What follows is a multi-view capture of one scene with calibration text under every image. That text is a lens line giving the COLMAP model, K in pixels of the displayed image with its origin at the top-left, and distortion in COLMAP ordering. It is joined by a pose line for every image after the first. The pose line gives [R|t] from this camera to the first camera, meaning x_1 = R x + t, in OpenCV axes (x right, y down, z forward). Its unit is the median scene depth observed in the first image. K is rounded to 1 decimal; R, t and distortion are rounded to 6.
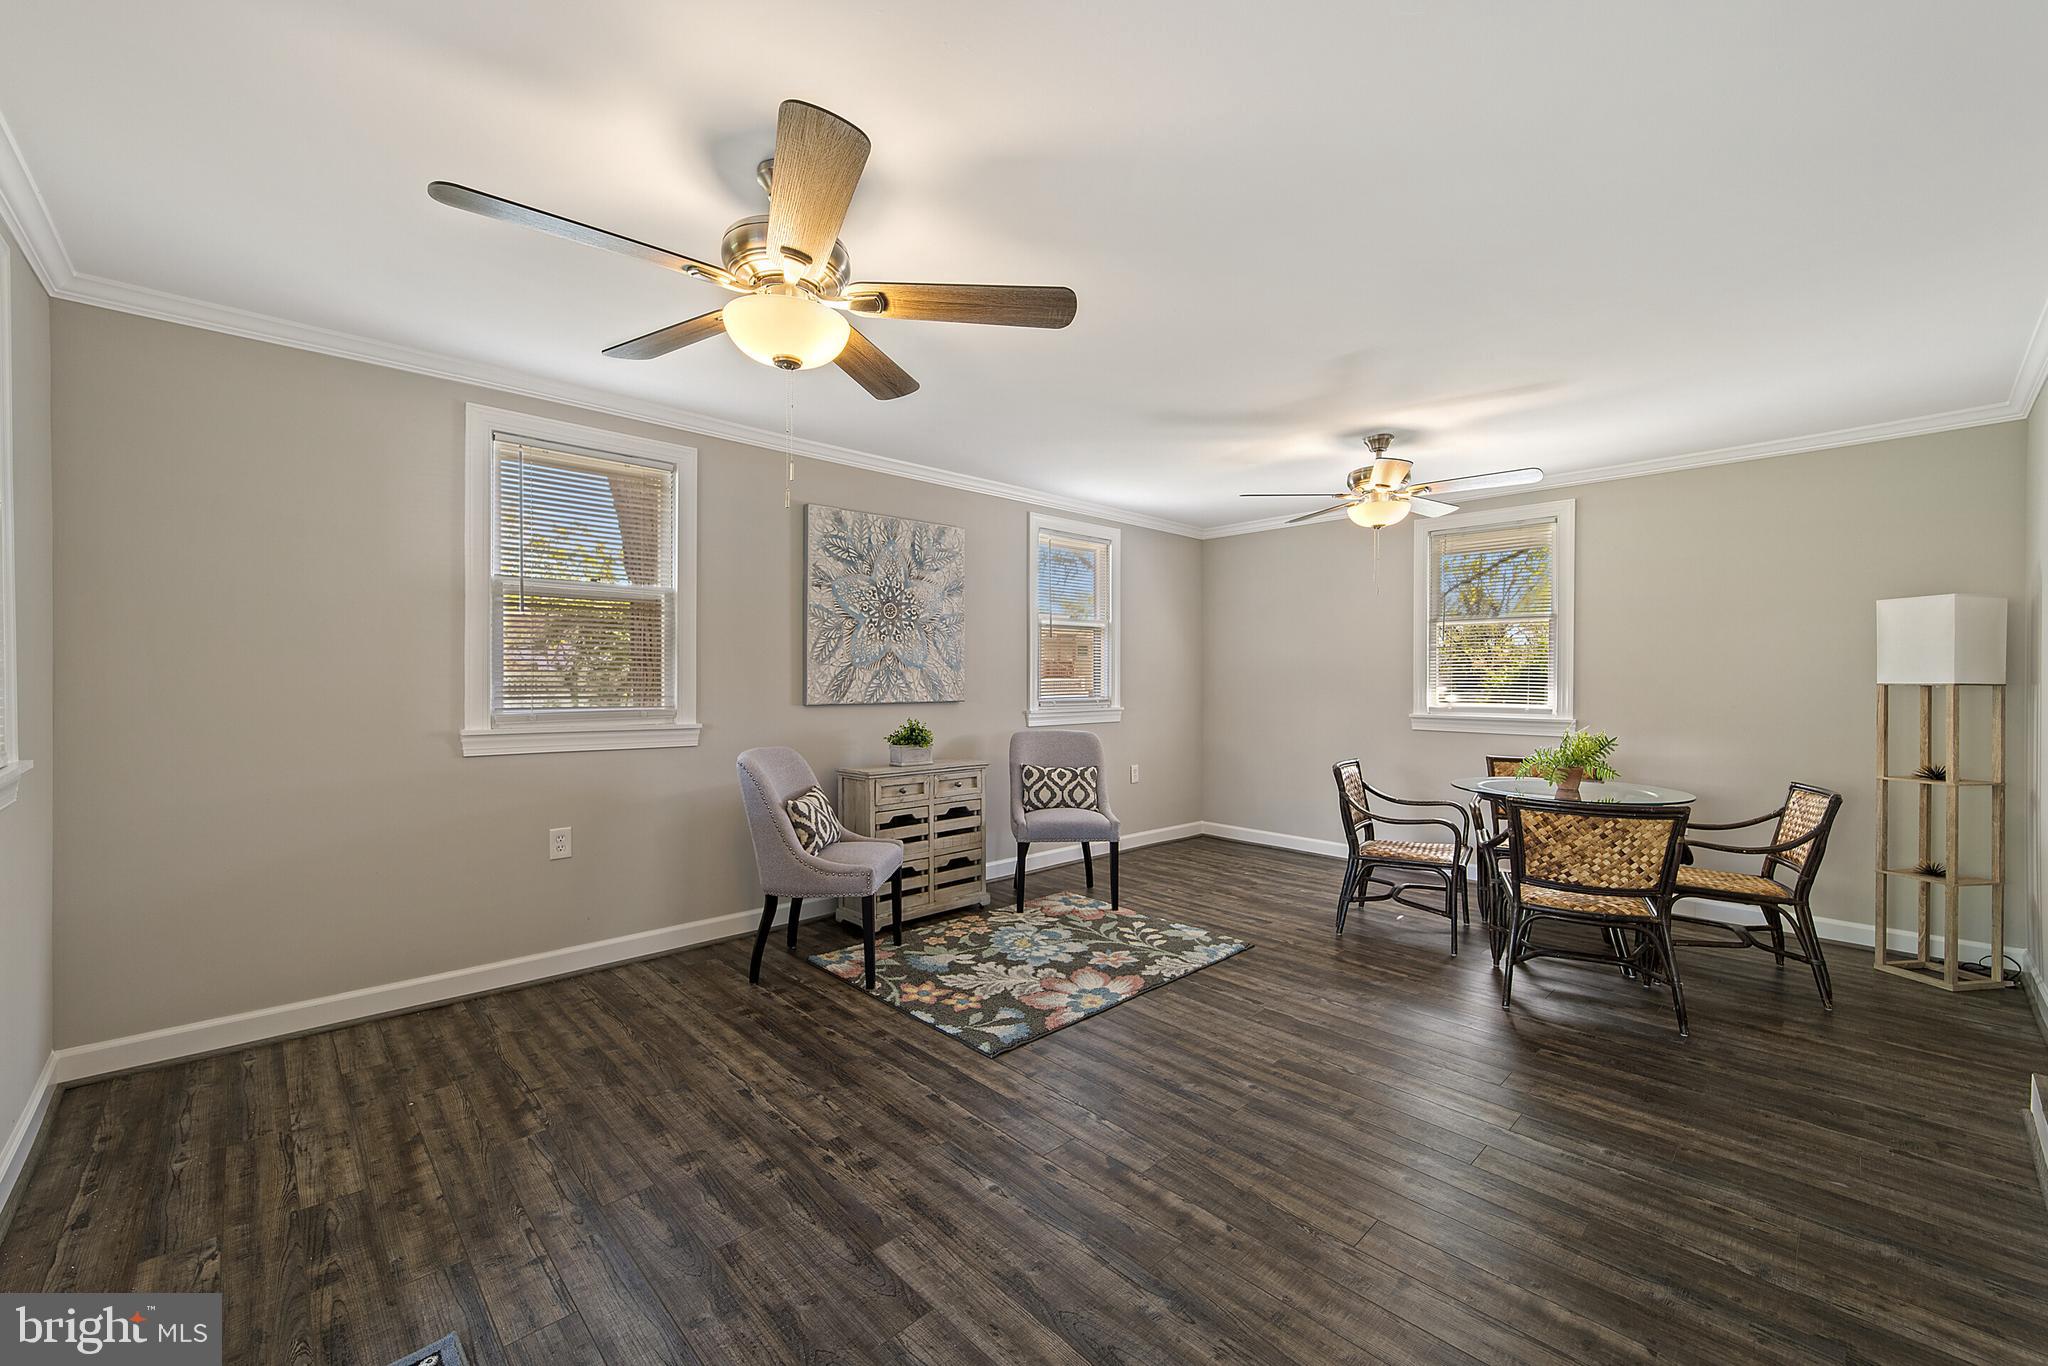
lens RADIAL K [[817.6, 0, 1014.8], [0, 817.6, 678.8], [0, 0, 1]] dist [-0.000602, 0.000136]
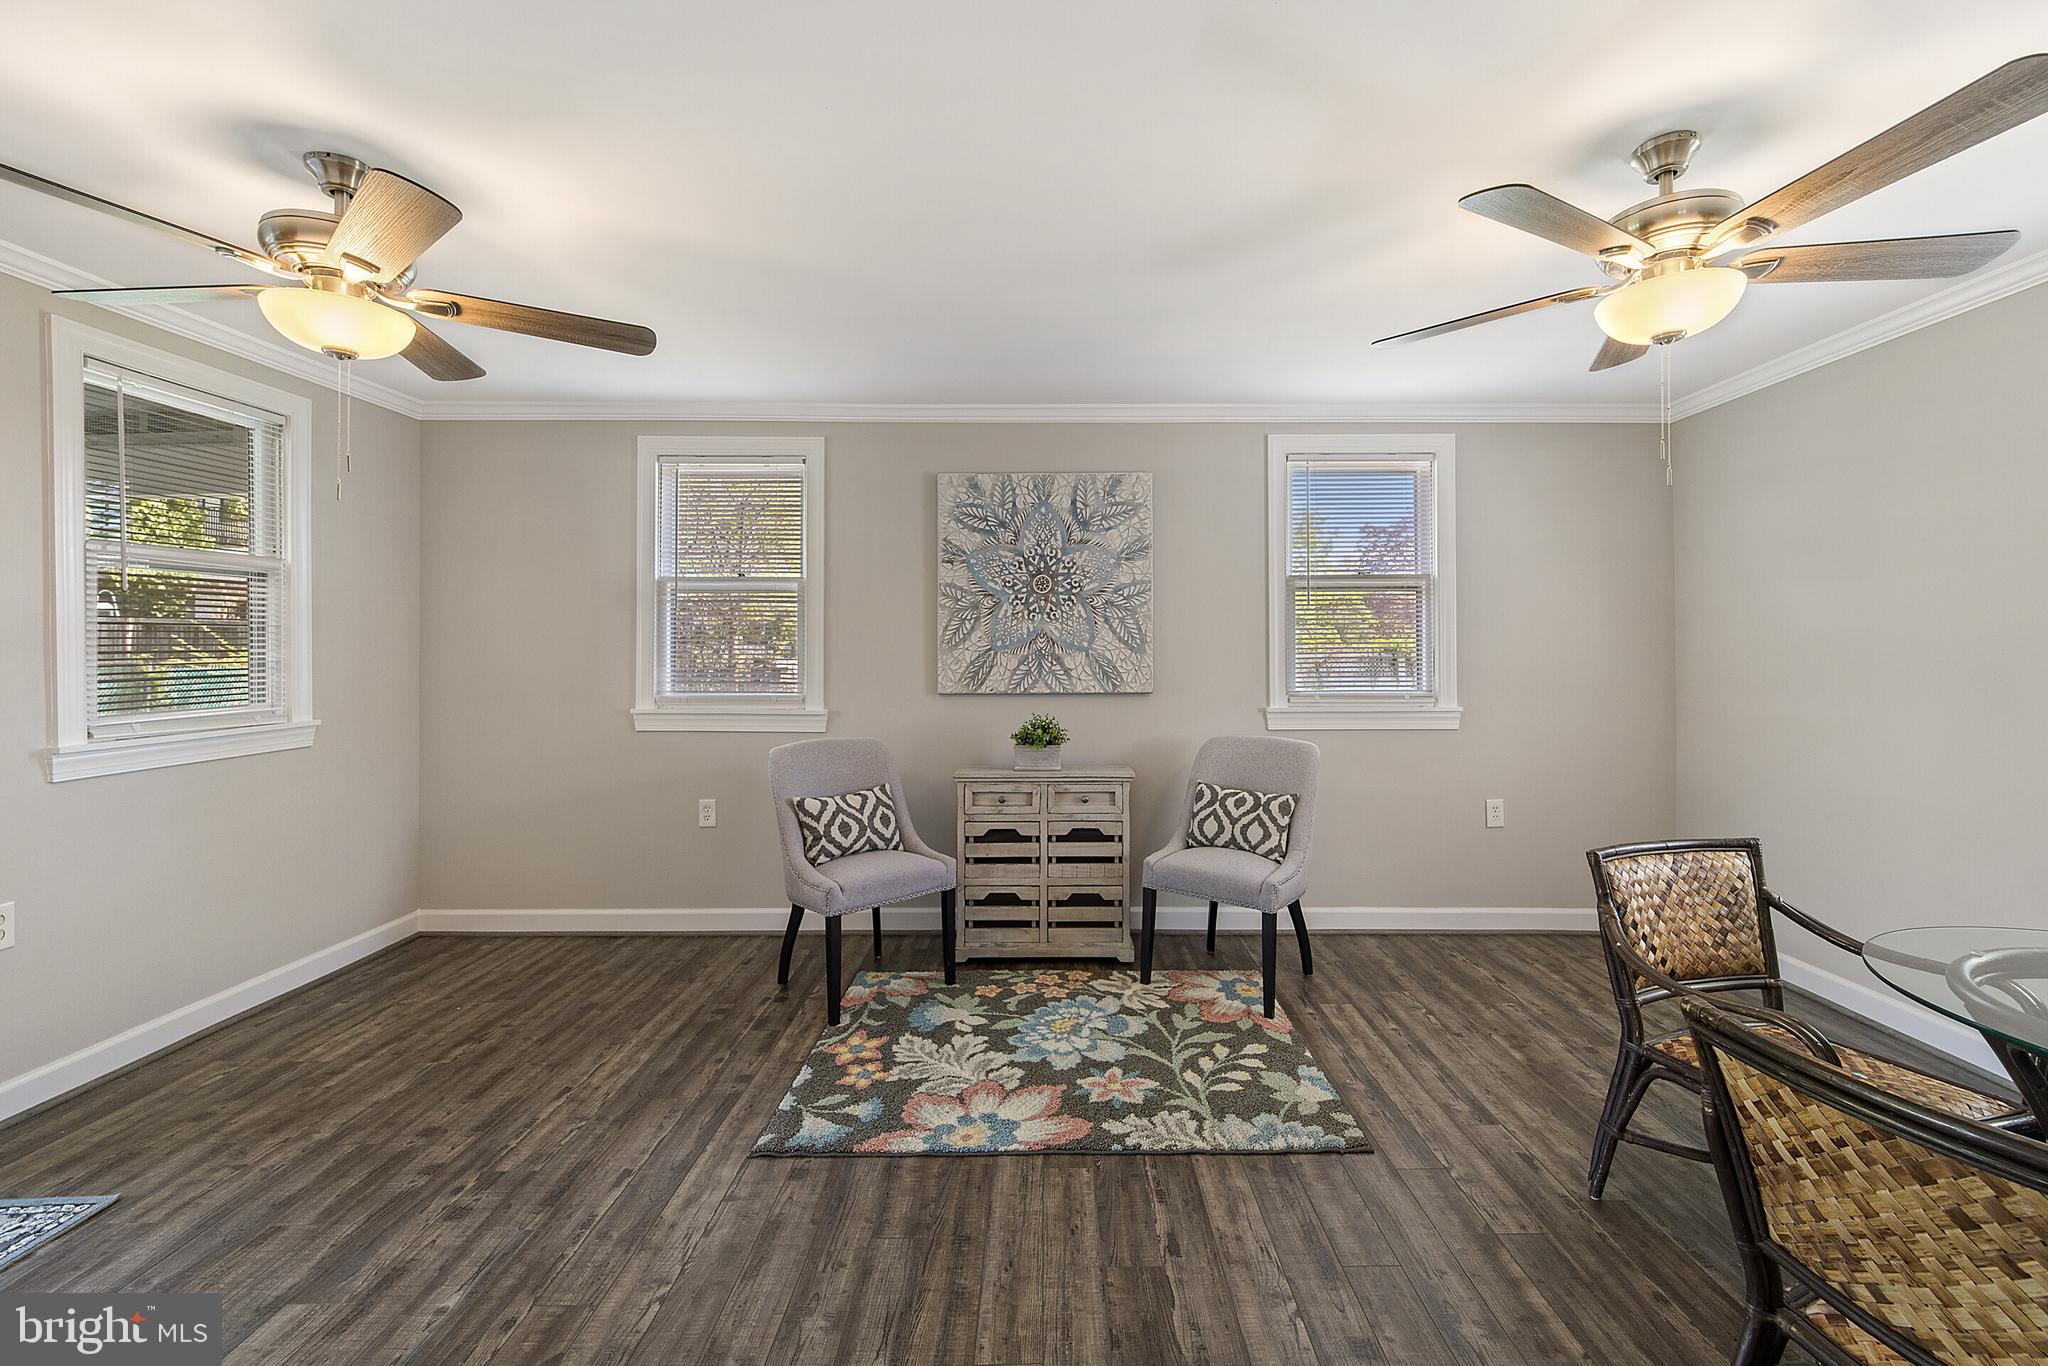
lens RADIAL K [[854.4, 0, 1054.4], [0, 854.4, 641.8], [0, 0, 1]] dist [-0.000429, -0.000570]
pose [[0.730542, -0.016278, -0.682674, 0.514540], [0.003668, 0.999795, -0.019914, -0.006661], [0.682858, 0.012045, 0.730452, 0.410612]]
